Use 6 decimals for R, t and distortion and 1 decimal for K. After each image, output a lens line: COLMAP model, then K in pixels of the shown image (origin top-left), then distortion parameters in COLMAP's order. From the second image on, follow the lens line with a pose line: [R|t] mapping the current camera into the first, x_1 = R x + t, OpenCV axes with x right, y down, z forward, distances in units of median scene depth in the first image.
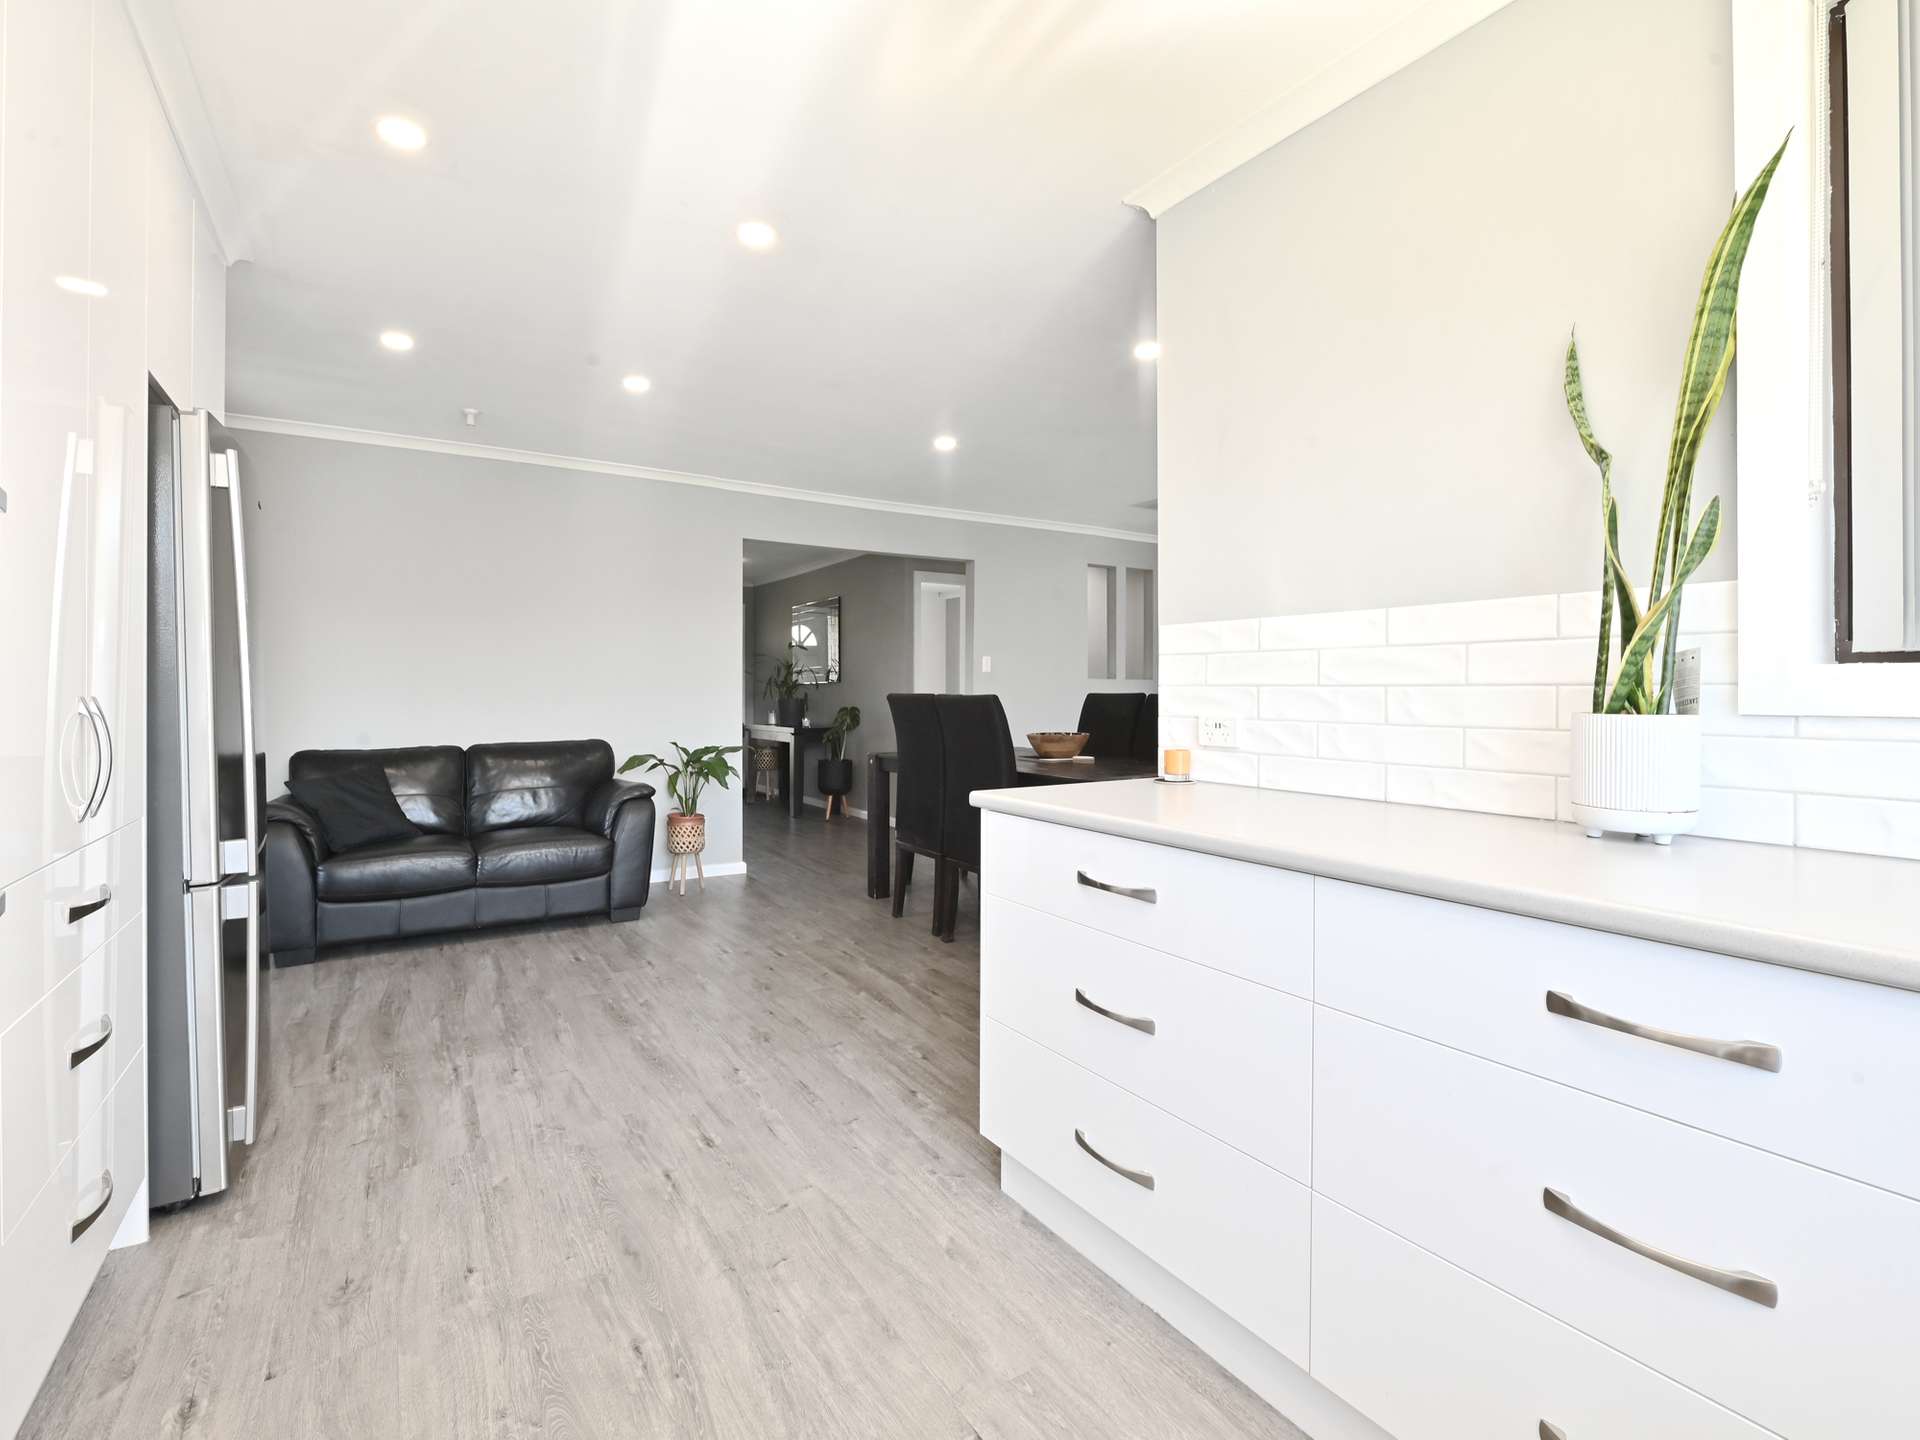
lens RADIAL K [[873.4, 0, 964.2], [0, 873.4, 686.4], [0, 0, 1]] dist [-0.001741, -0.000197]
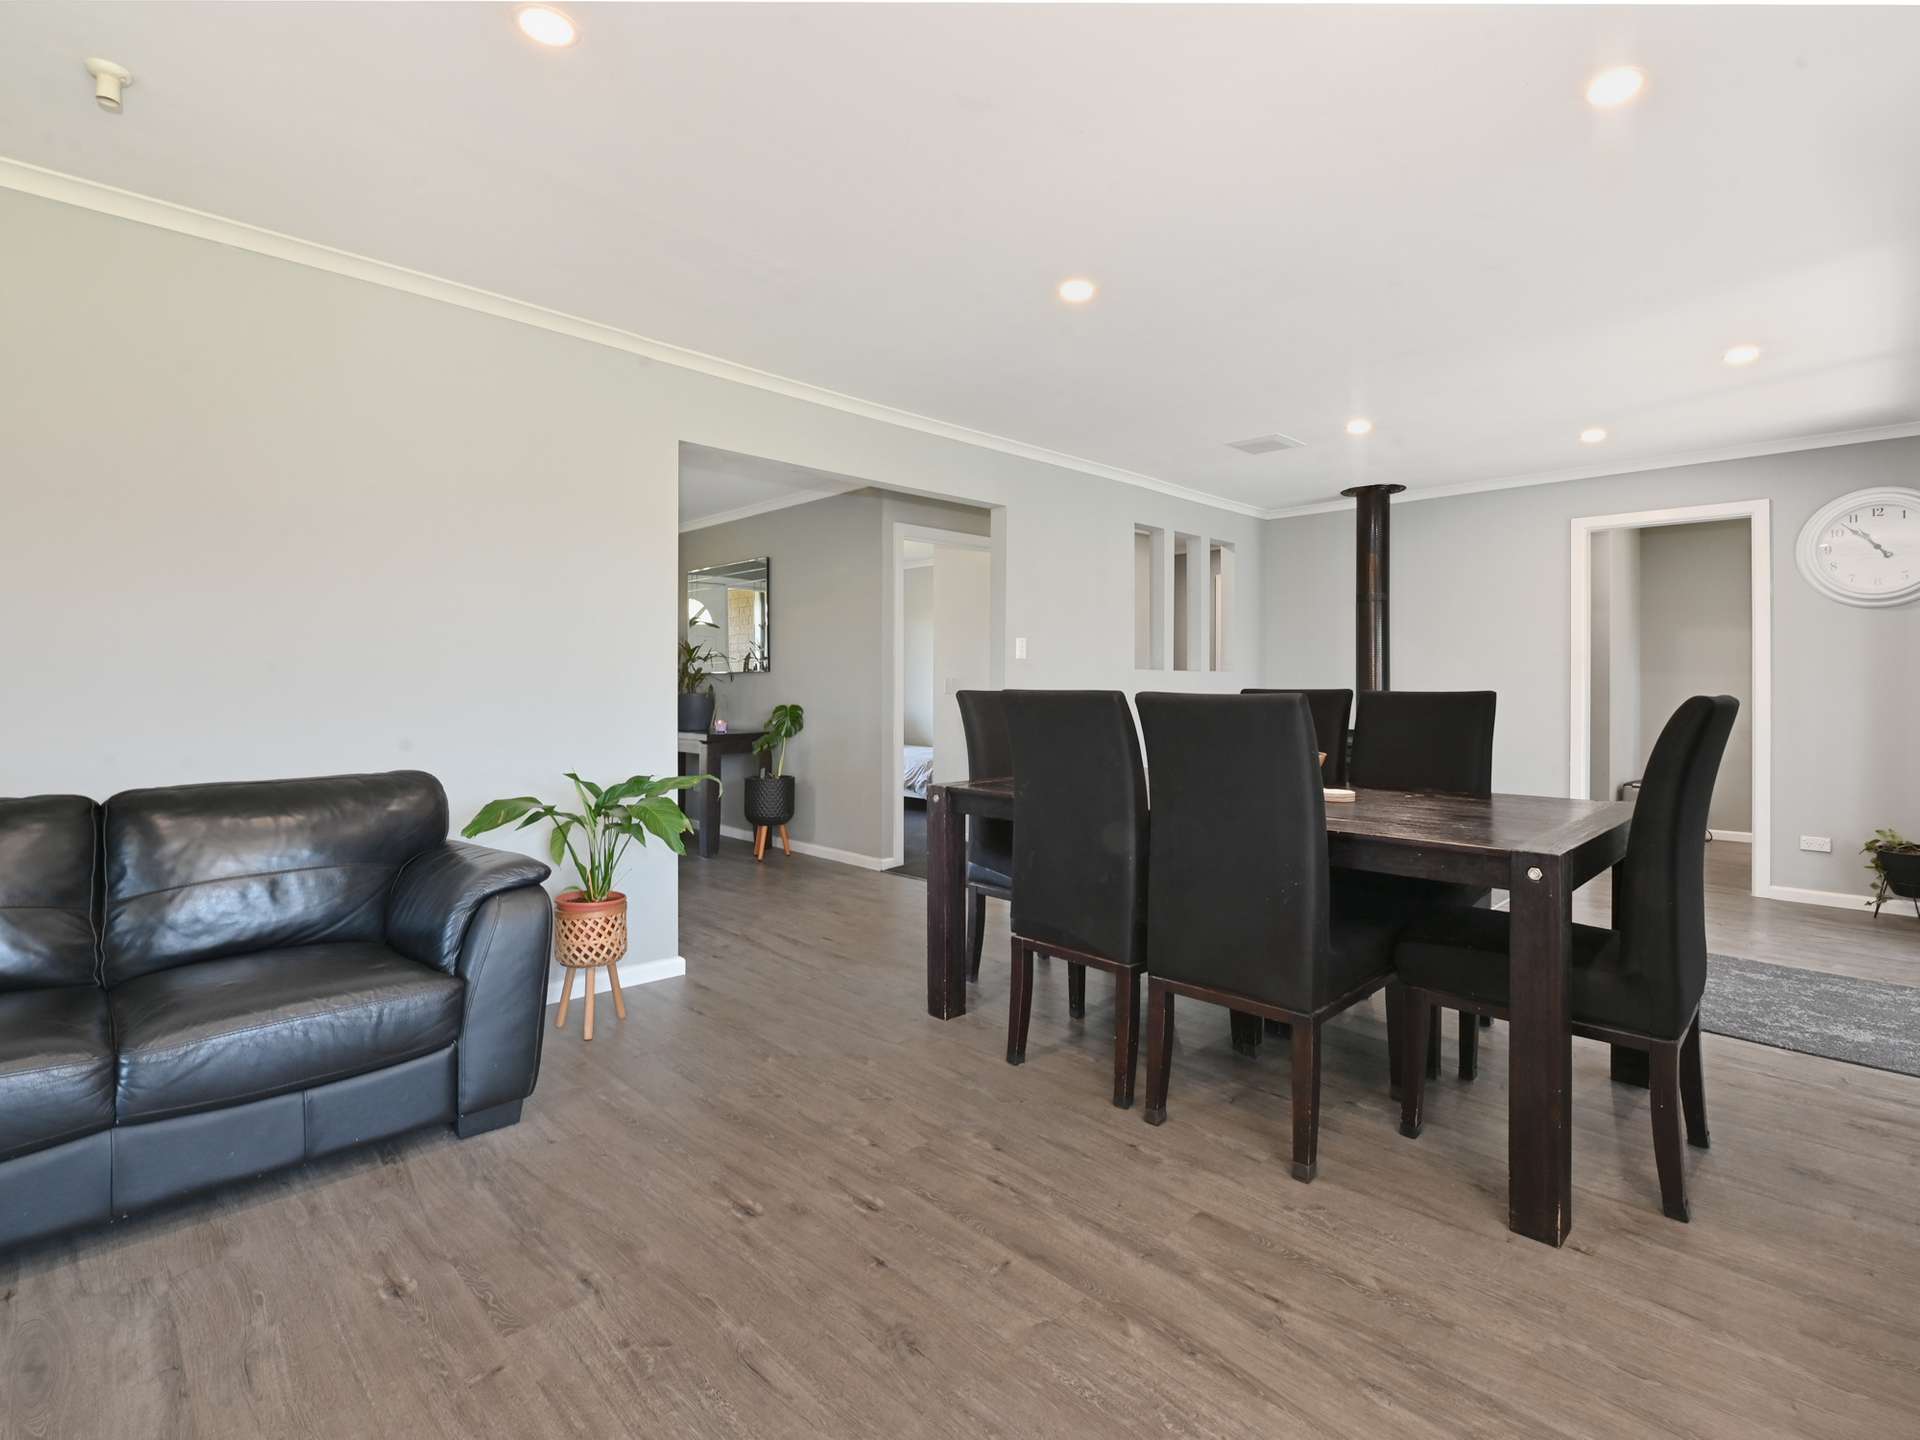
lens RADIAL K [[838.7, 0, 1045.1], [0, 838.7, 690.6], [0, 0, 1]] dist [-0.000960, -0.000310]
pose [[0.958324, -0.000422, 0.285683, -0.198033], [-0.003457, 0.999909, 0.013071, 0.001704], [-0.285662, -0.013514, 0.958235, 0.399812]]
